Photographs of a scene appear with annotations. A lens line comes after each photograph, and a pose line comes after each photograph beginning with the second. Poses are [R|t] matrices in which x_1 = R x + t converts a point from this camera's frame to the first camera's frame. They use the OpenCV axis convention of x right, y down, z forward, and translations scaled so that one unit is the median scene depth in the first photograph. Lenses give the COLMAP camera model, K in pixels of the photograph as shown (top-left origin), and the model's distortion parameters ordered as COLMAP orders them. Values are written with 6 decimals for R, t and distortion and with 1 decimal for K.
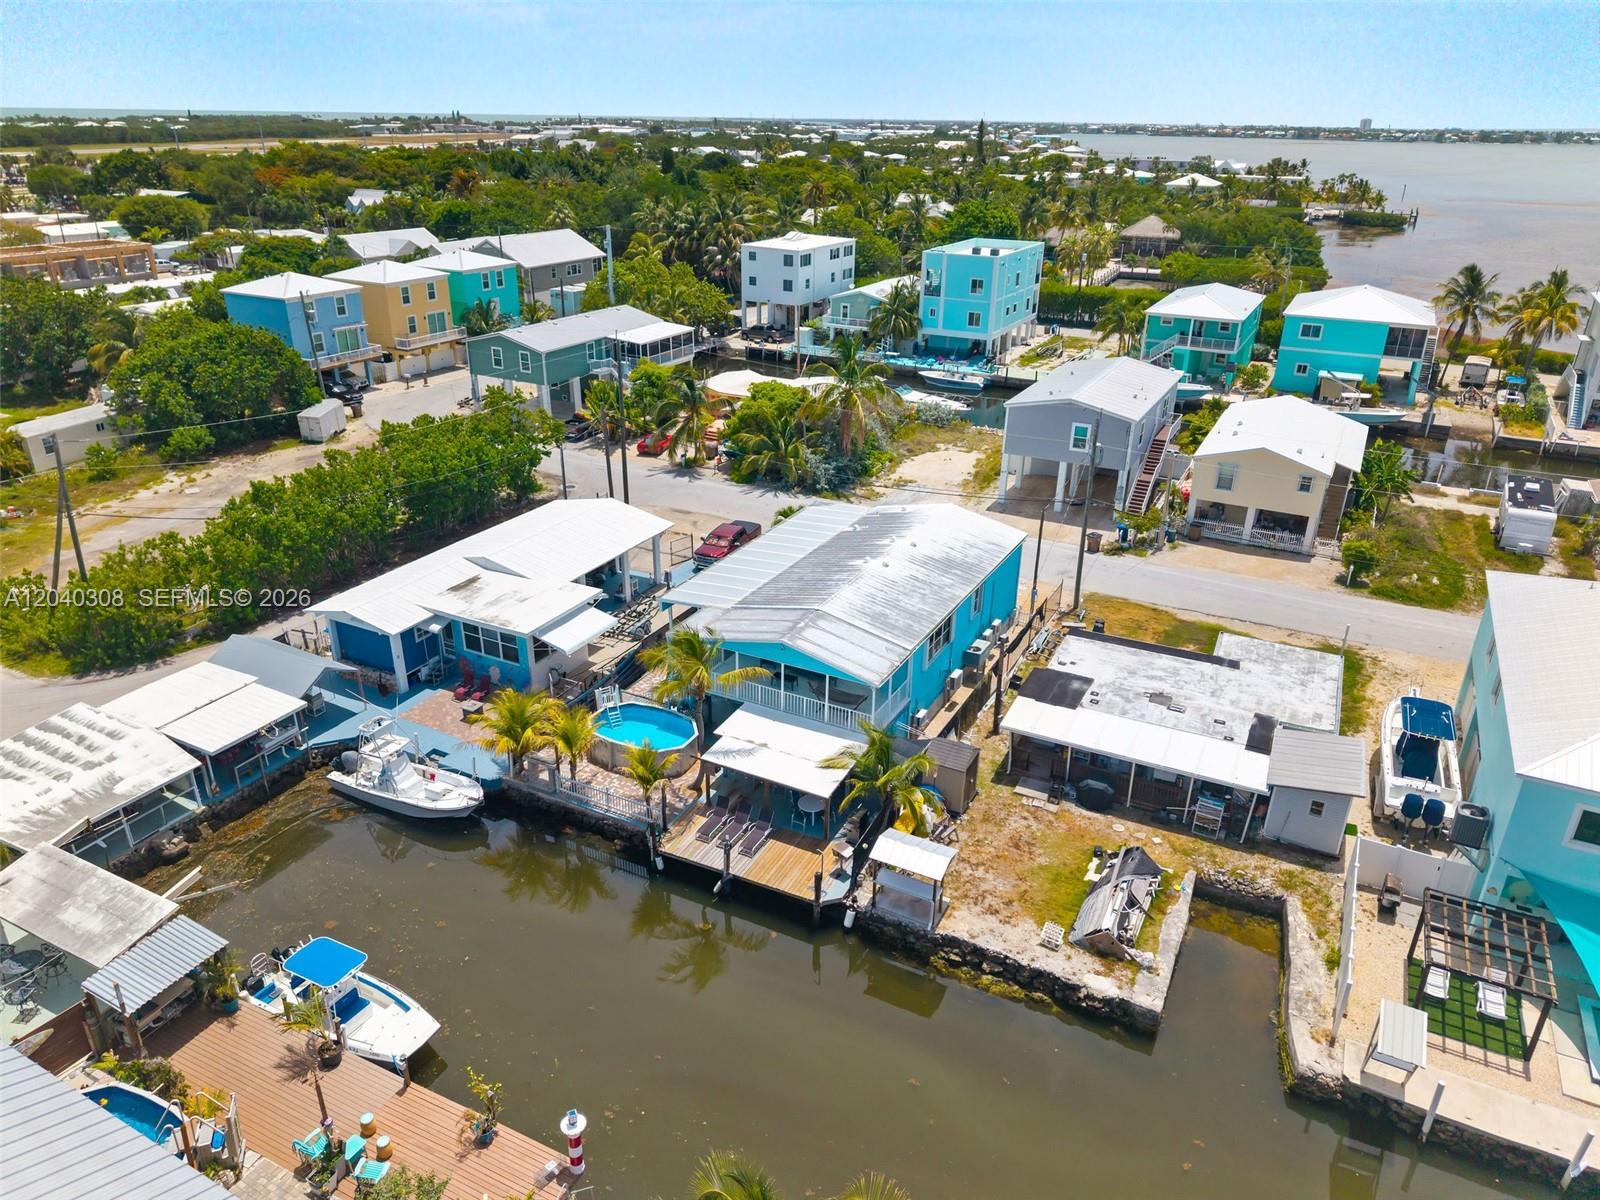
lens RADIAL K [[1094.2, 0, 800.0], [0, 1094.2, 600.0], [0, 0, 1]] dist [0.027005, -0.003084]
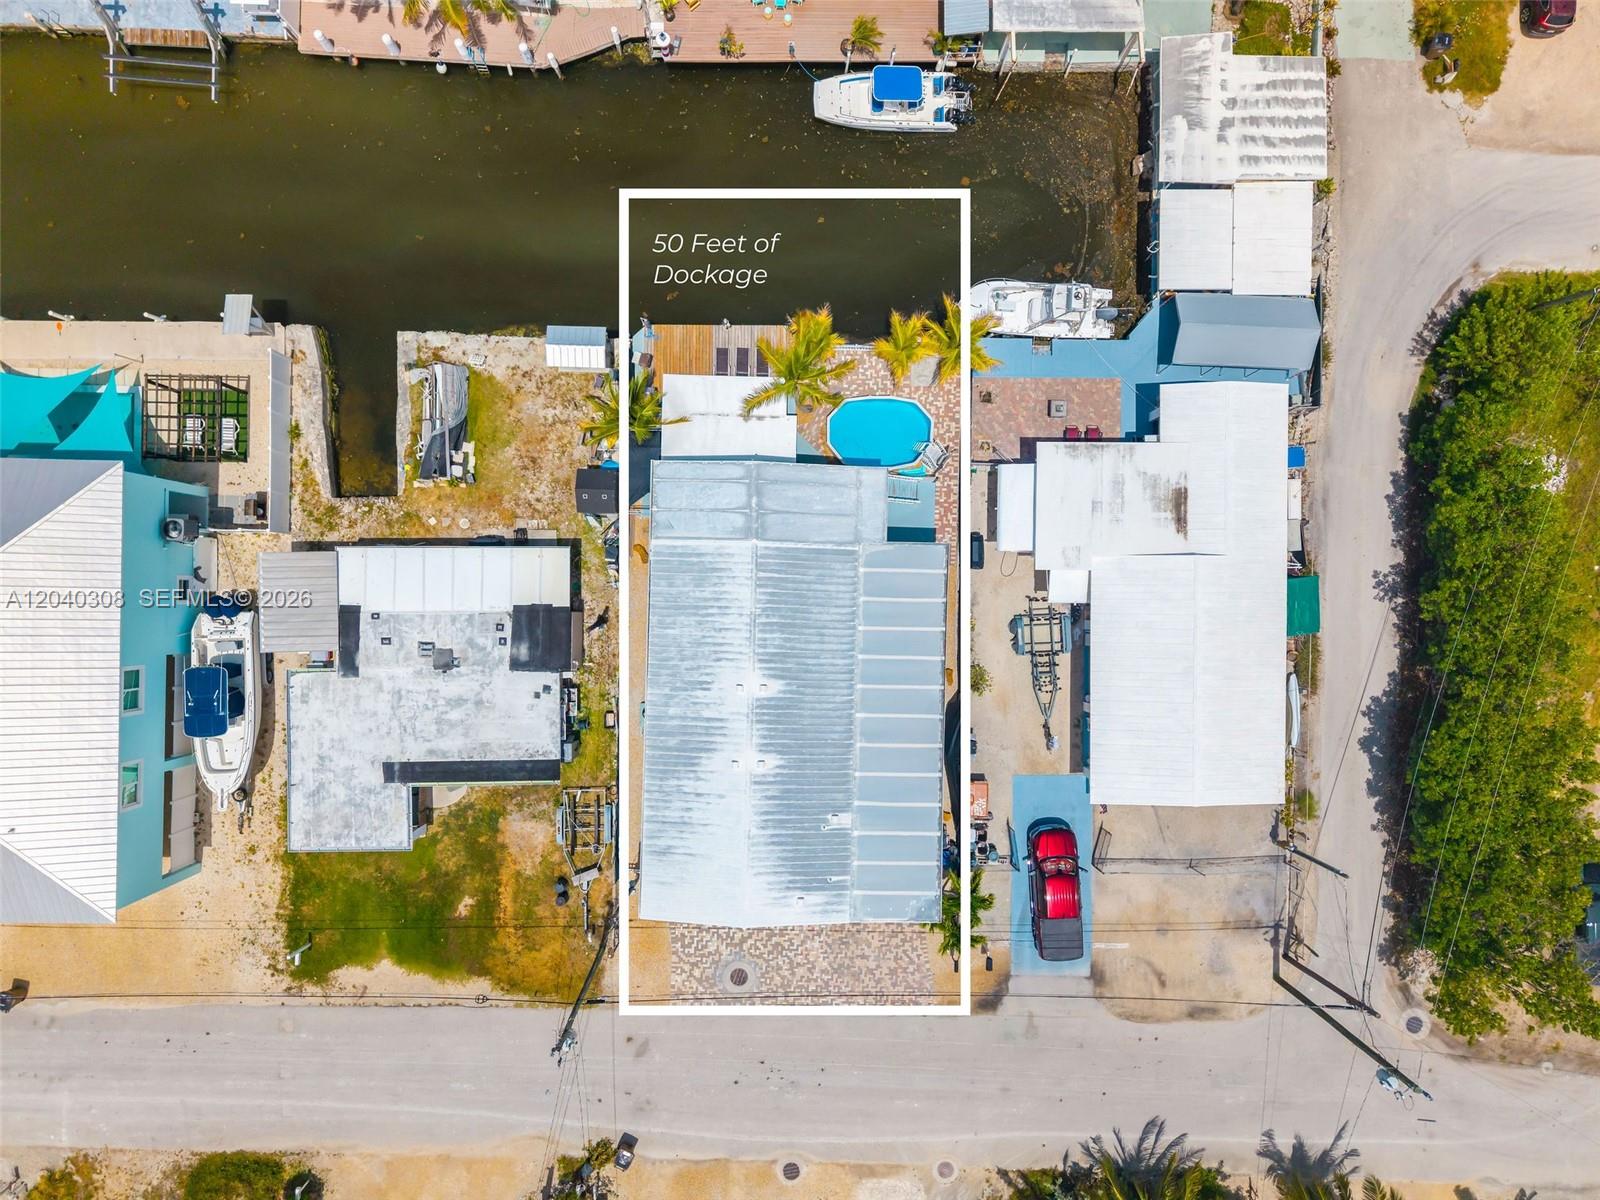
lens RADIAL K [[1094.2, 0, 800.0], [0, 1094.2, 600.0], [0, 0, 1]] dist [0.027005, -0.003084]
pose [[-0.893766, 0.447581, -0.029205, 0.034891], [-0.206665, -0.353147, 0.912456, -0.988868], [0.398084, 0.821558, 0.408131, 0.724670]]
